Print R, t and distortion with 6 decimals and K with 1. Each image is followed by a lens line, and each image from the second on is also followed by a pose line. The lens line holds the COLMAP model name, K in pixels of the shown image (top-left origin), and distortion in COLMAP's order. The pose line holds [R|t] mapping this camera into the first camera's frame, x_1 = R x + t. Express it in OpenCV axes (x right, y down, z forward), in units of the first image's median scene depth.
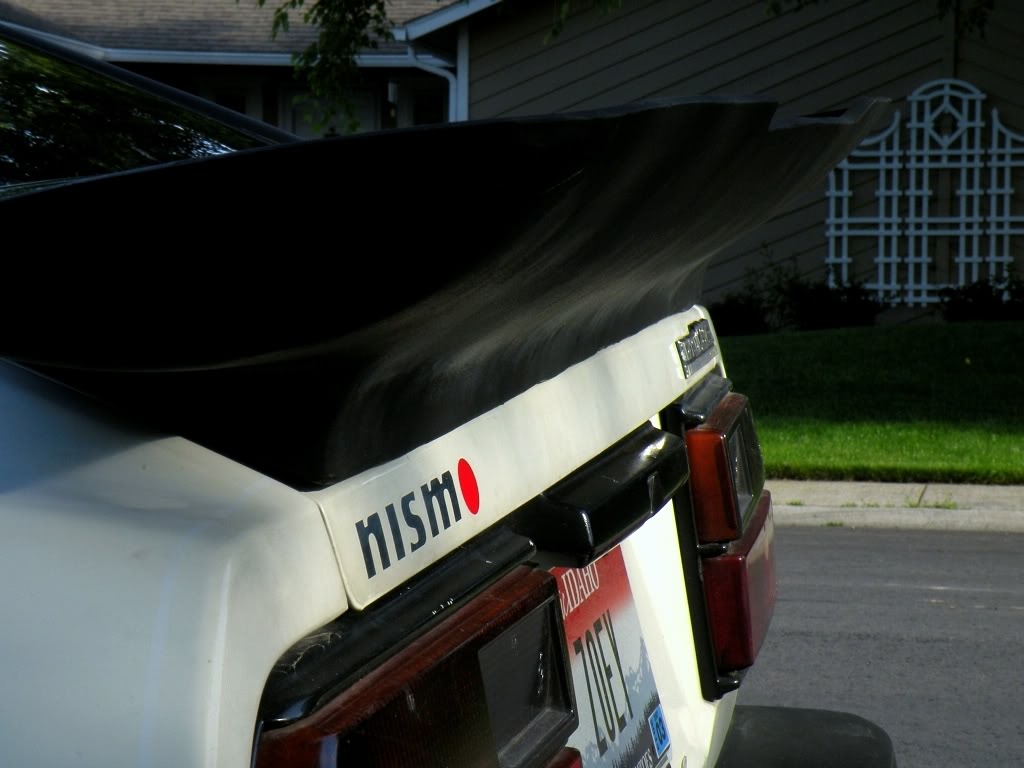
lens RADIAL K [[3025.4, 0, 510.3], [0, 3025.4, 379.8], [0, 0, 1]] dist [0.624548, 0.000000]
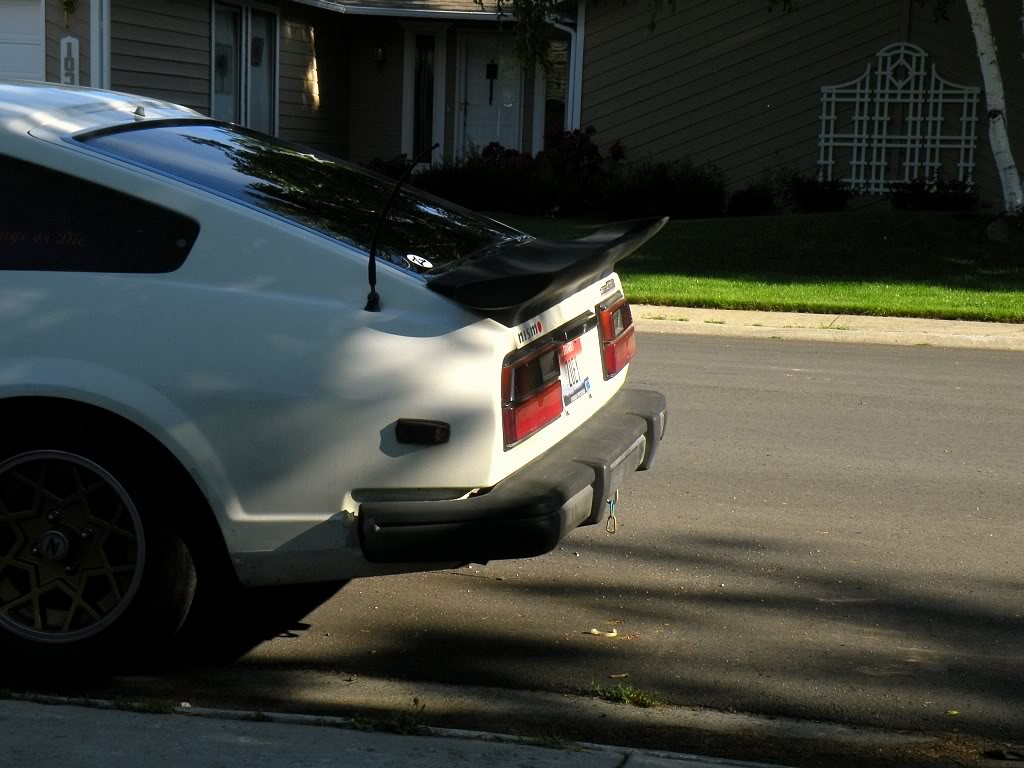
lens RADIAL K [[2406.2, 0, 509.3], [0, 2406.2, 383.4], [0, 0, 1]] dist [0.365656, 0.000000]
pose [[0.998572, 0.029645, -0.044437, 0.008151], [-0.026478, 0.997180, 0.070219, -0.010531], [0.046393, -0.068942, 0.996541, -0.209828]]
